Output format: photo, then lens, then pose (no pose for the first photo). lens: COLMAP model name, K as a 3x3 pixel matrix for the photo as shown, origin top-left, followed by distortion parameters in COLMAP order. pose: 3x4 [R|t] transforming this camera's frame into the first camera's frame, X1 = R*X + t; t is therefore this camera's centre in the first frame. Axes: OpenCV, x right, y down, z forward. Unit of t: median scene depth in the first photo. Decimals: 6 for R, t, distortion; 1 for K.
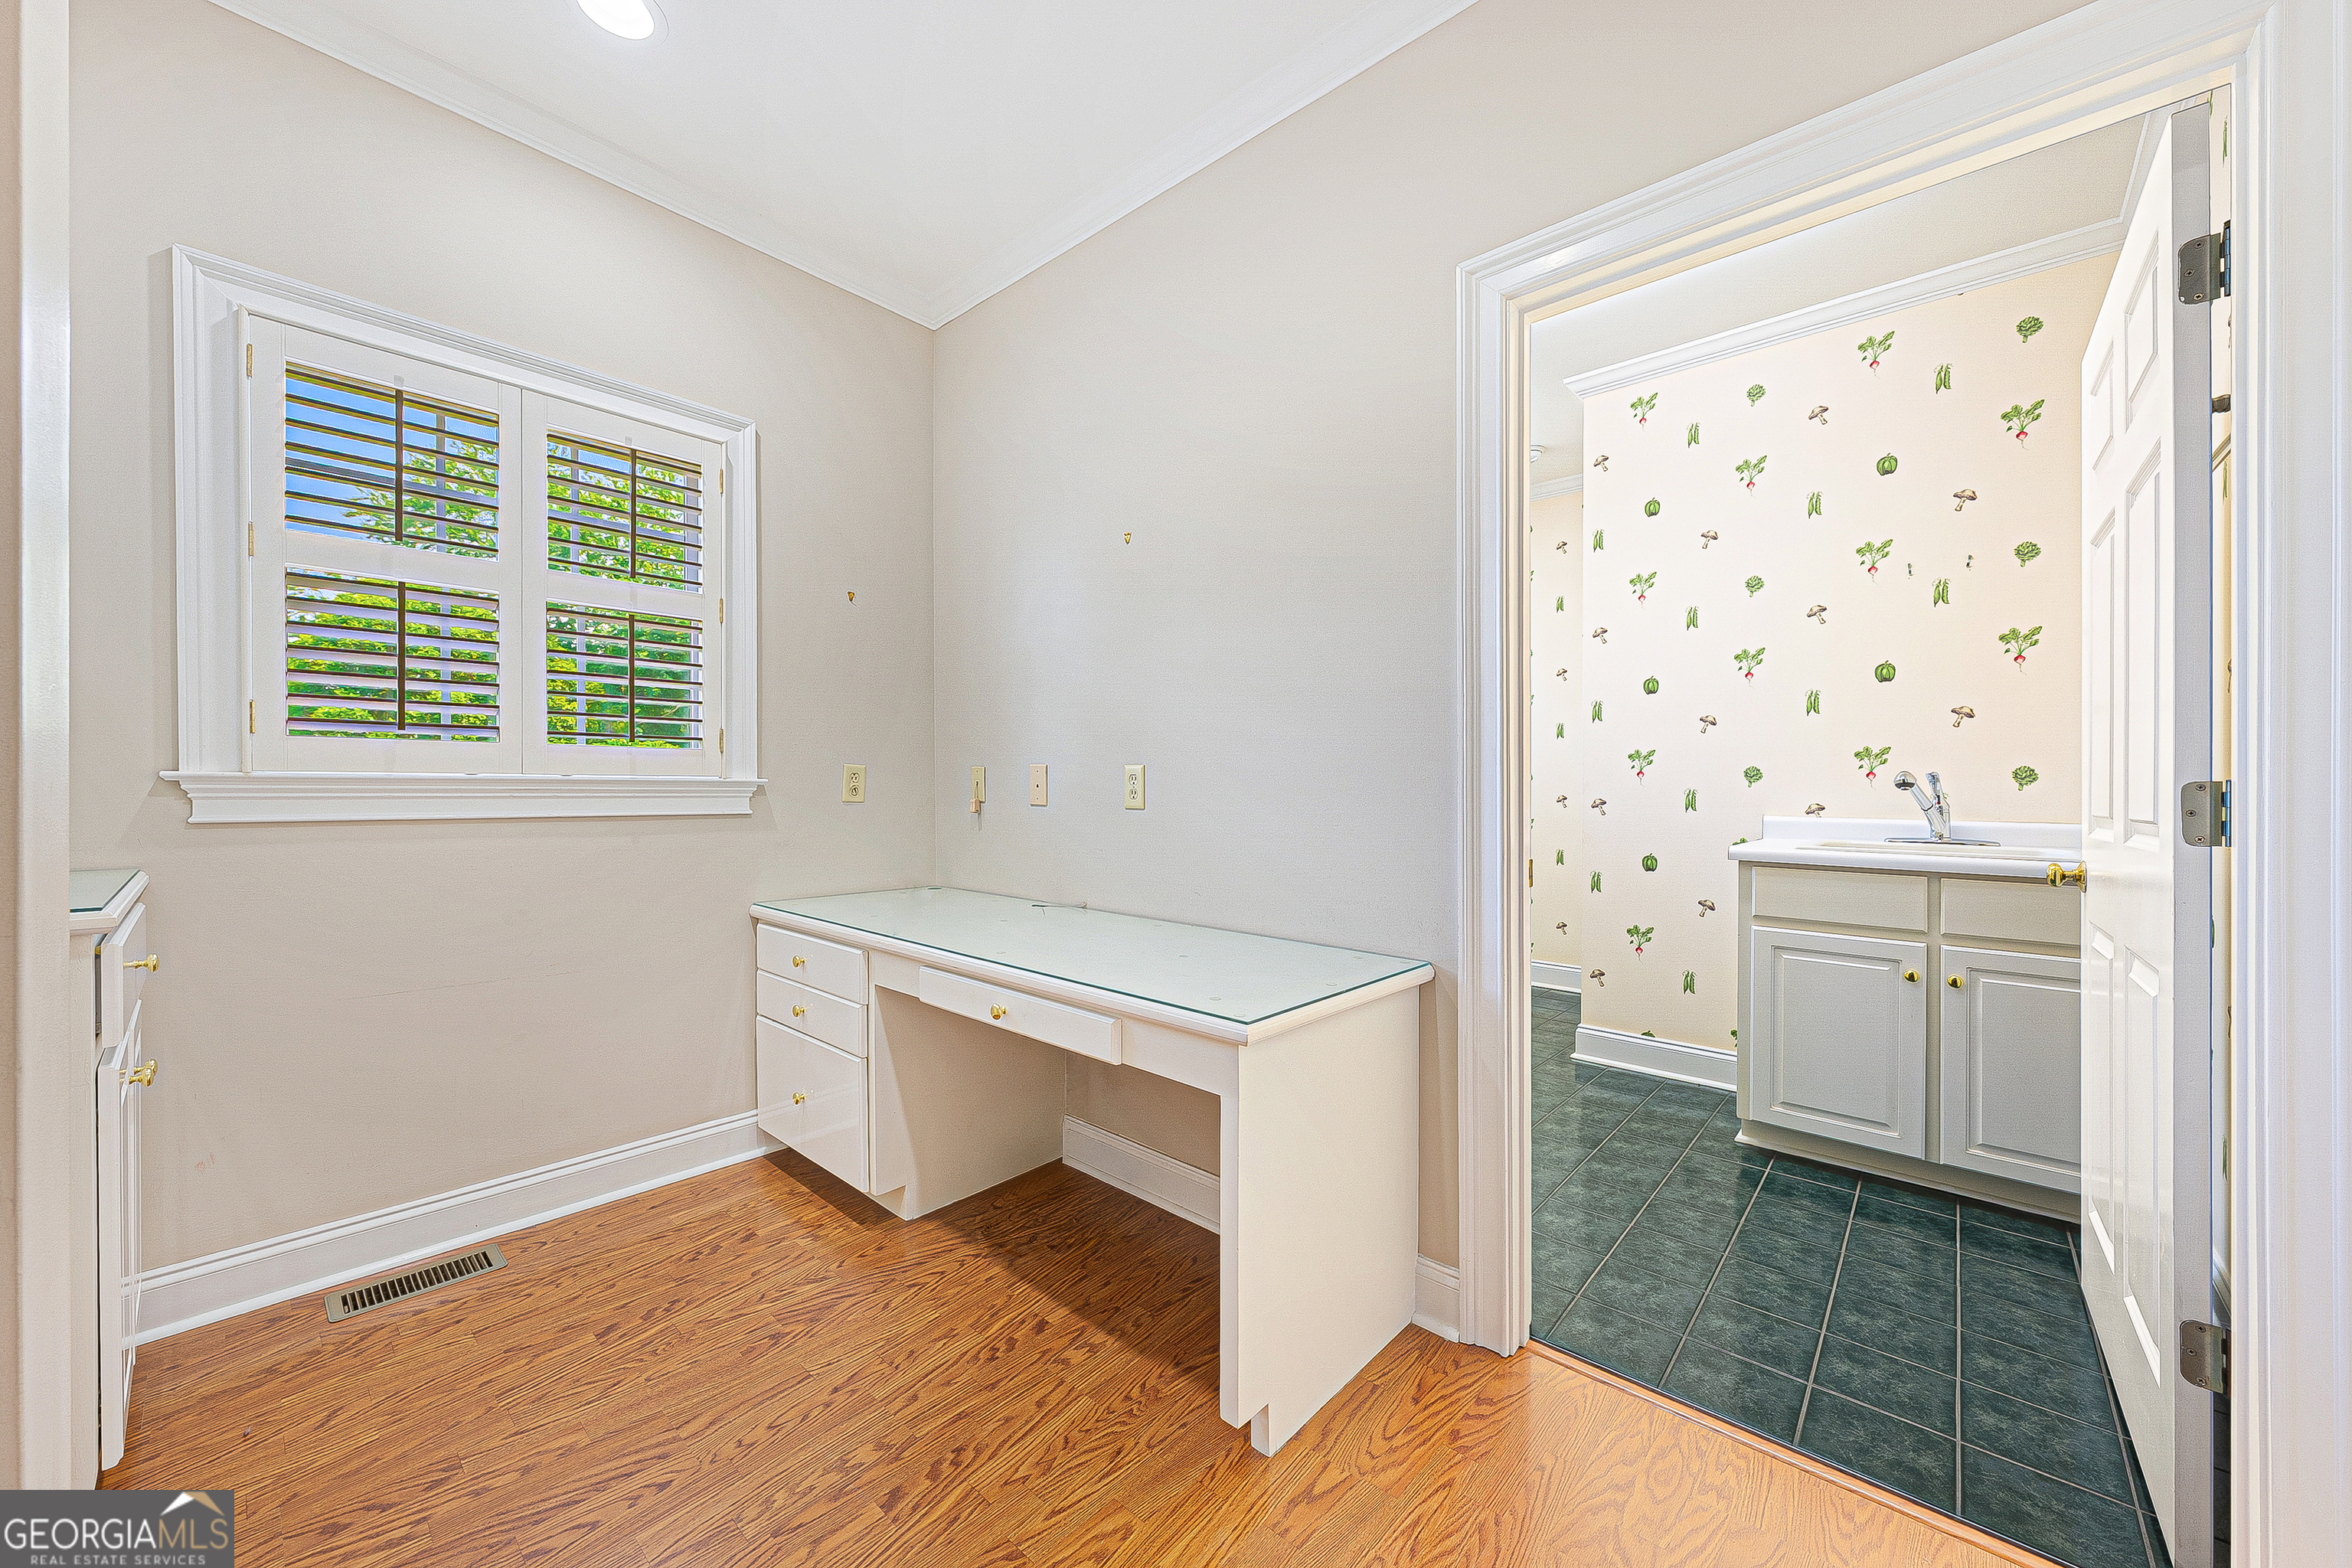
lens RADIAL K [[848.9, 0, 1179.3], [0, 848.9, 765.3], [0, 0, 1]] dist [-0.001502, 0.000164]
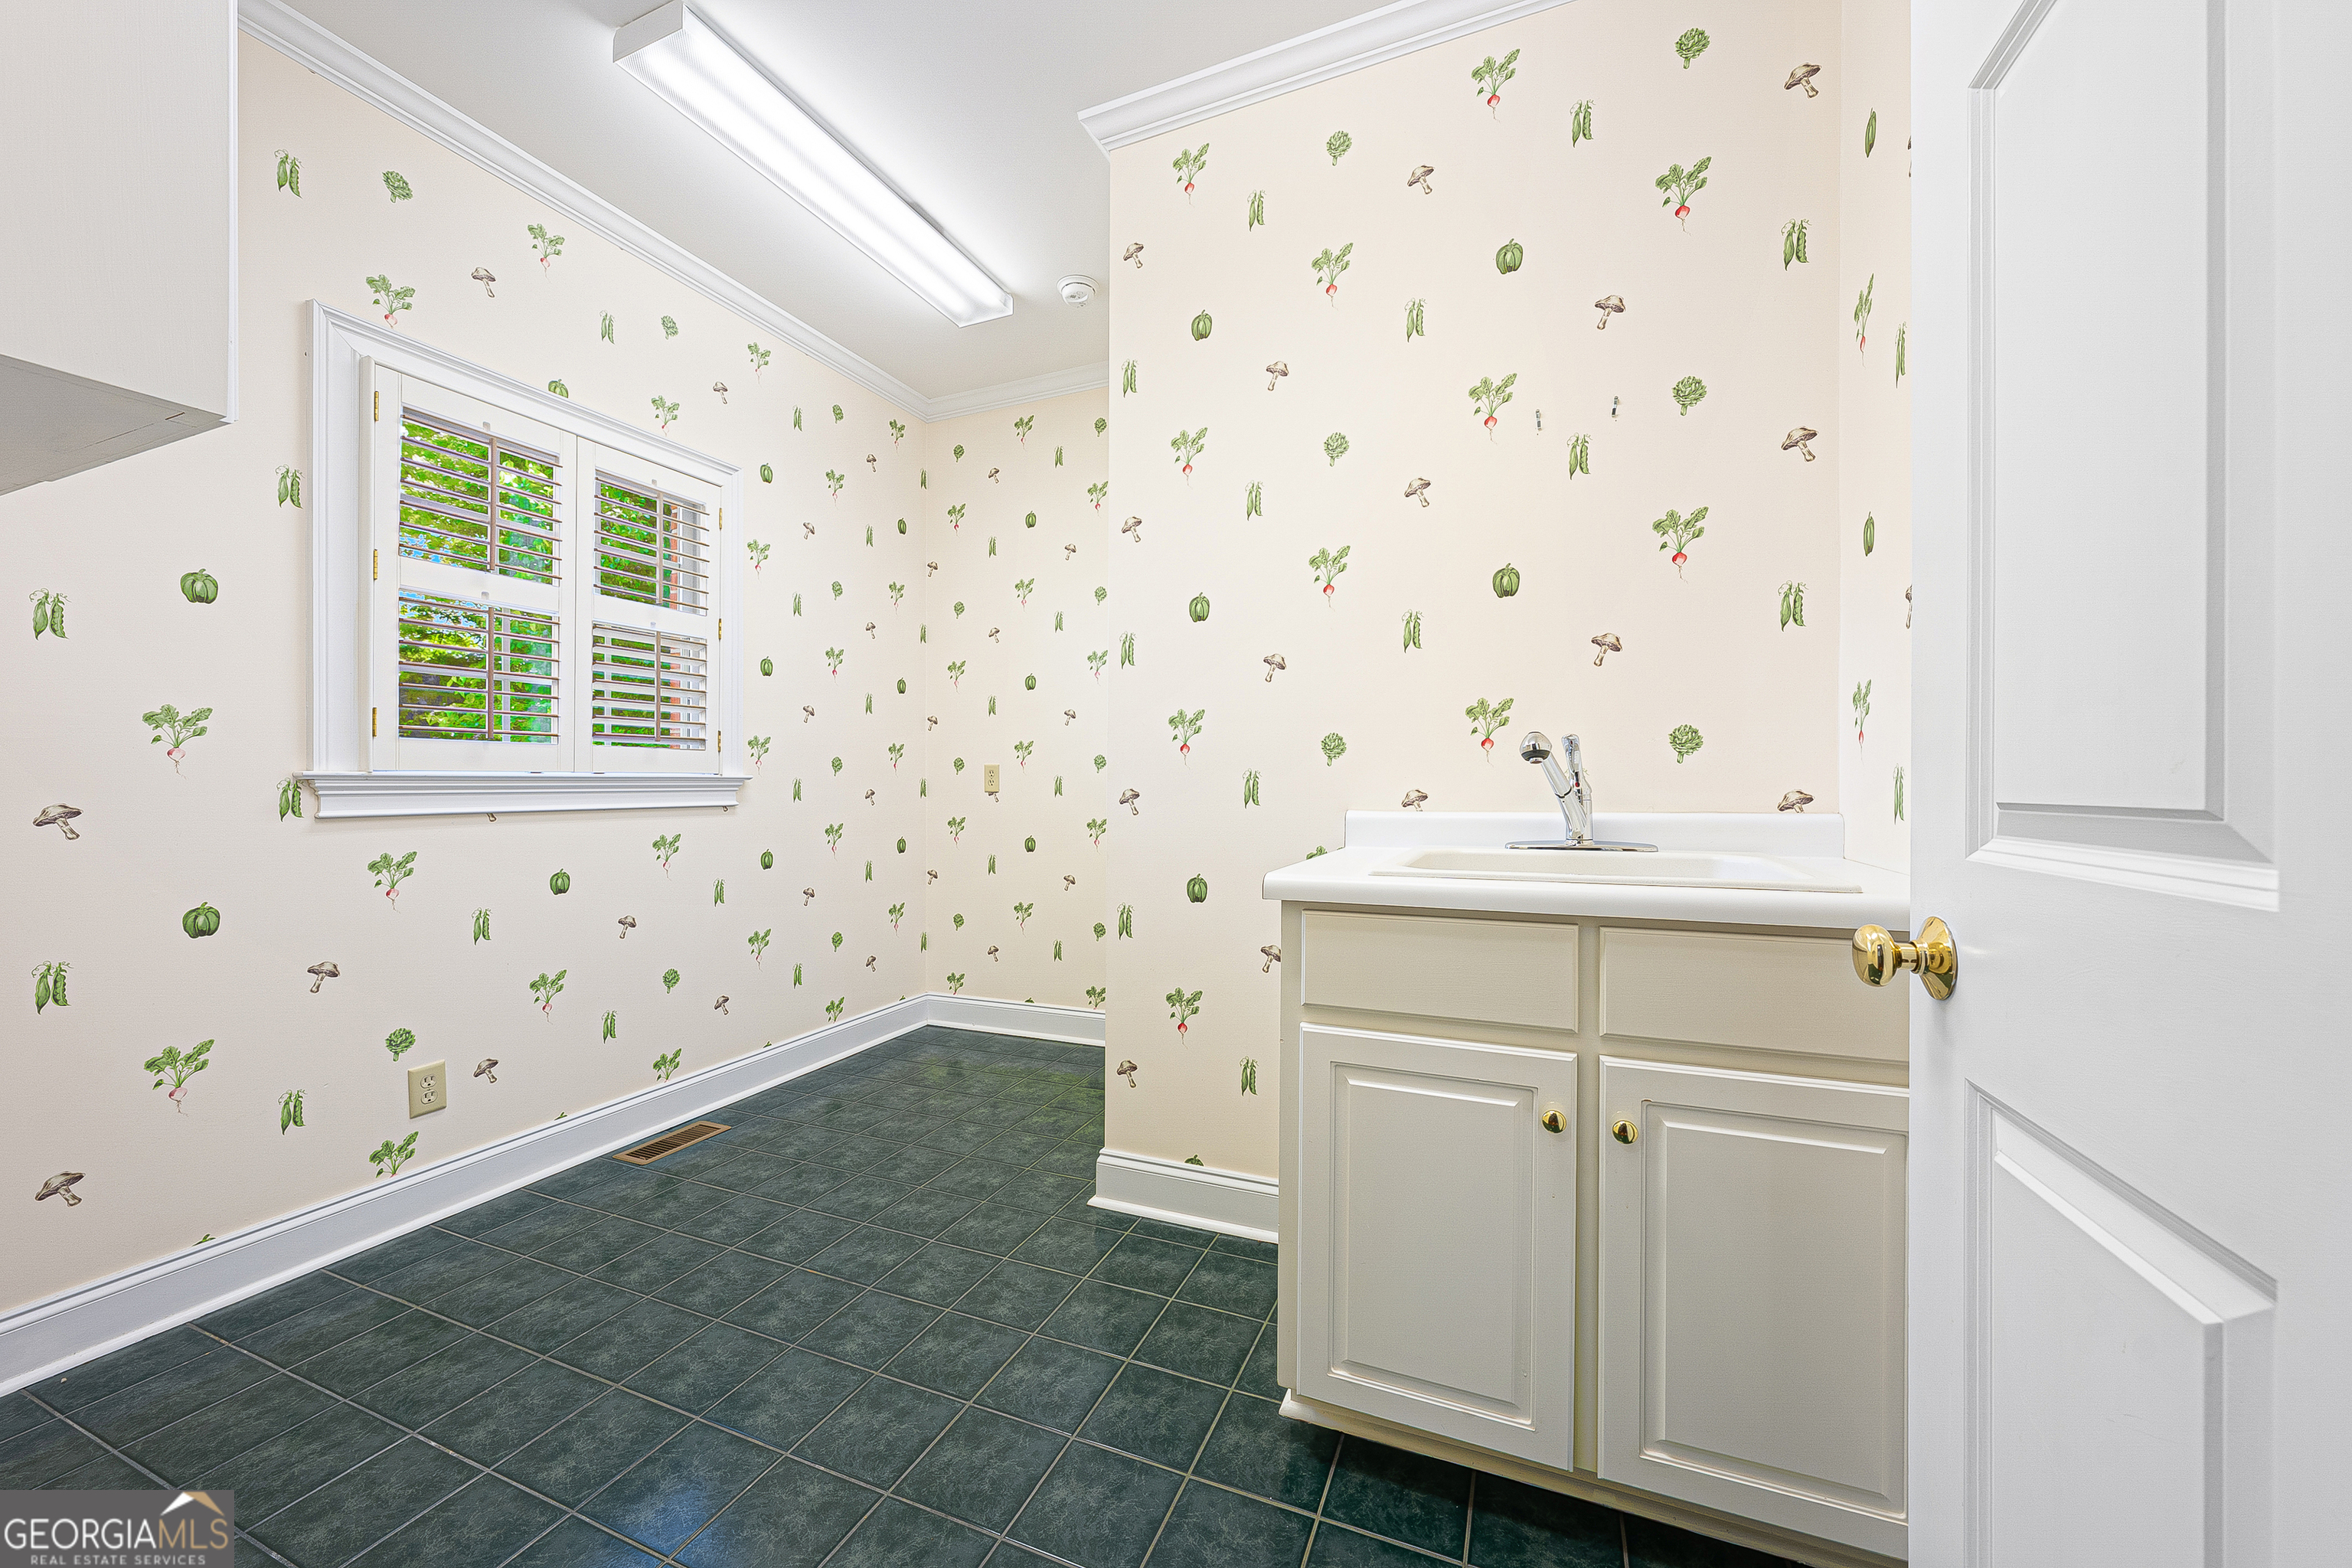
lens RADIAL K [[848.9, 0, 1178.2], [0, 848.9, 787.5], [0, 0, 1]] dist [-0.001502, 0.000164]
pose [[0.943387, -0.015546, 0.331331, 0.387096], [0.007074, 0.999617, 0.026760, 0.025999], [-0.331620, -0.022901, 0.943135, 0.477984]]
